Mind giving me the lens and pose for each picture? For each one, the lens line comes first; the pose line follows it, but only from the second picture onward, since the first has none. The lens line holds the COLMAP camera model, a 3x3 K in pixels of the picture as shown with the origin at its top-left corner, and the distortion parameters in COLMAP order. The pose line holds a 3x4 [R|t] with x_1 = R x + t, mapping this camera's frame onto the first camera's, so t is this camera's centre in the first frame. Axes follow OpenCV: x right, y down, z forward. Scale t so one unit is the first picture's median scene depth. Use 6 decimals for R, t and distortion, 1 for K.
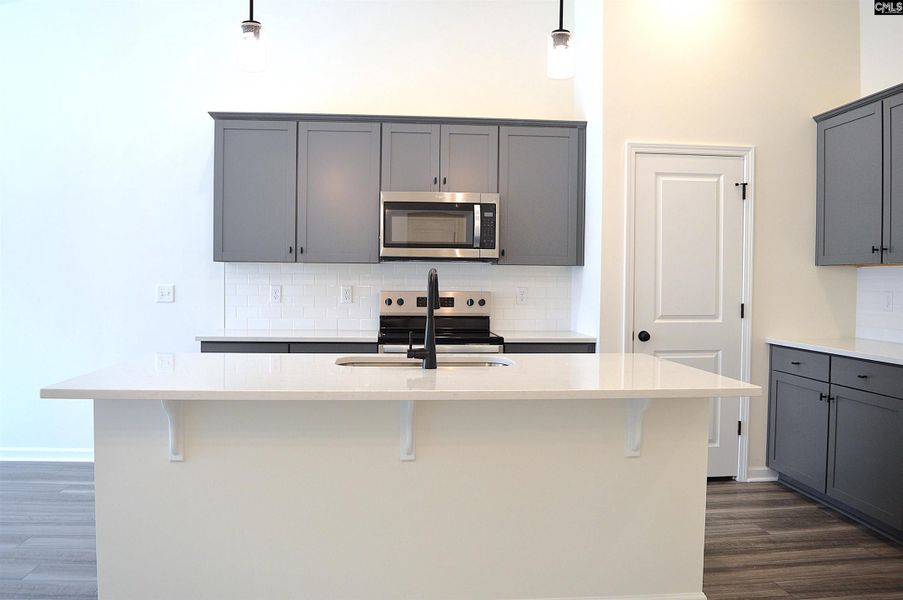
lens RADIAL K [[726.0, 0, 453.6], [0, 726.0, 295.9], [0, 0, 1]] dist [-0.015890, -0.016758]
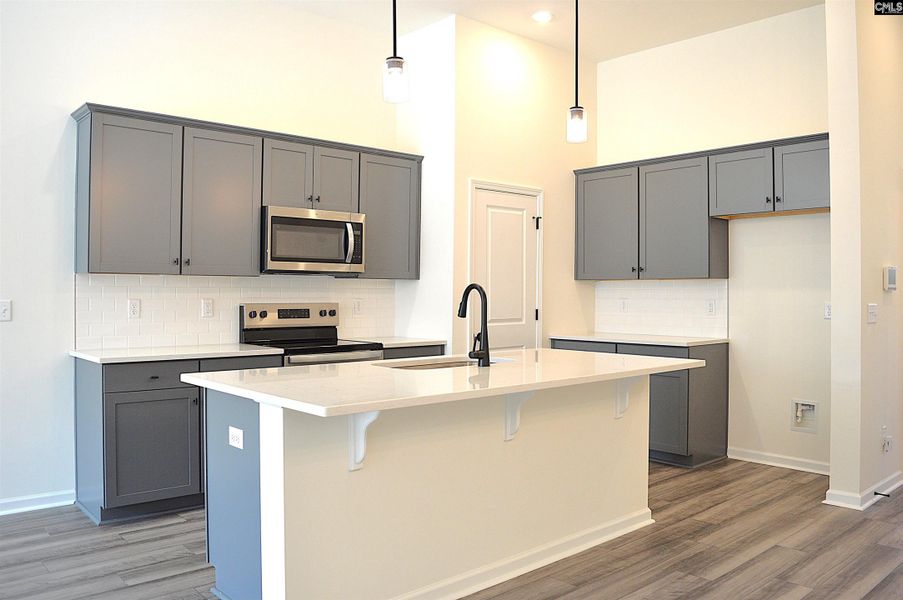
lens RADIAL K [[726.0, 0, 451.4], [0, 726.0, 299.5], [0, 0, 1]] dist [-0.015890, -0.016758]
pose [[0.814272, -0.011419, 0.580372, -0.475647], [0.018139, 0.999819, -0.005778, -0.001956], [-0.580201, 0.015233, 0.814331, 0.025275]]
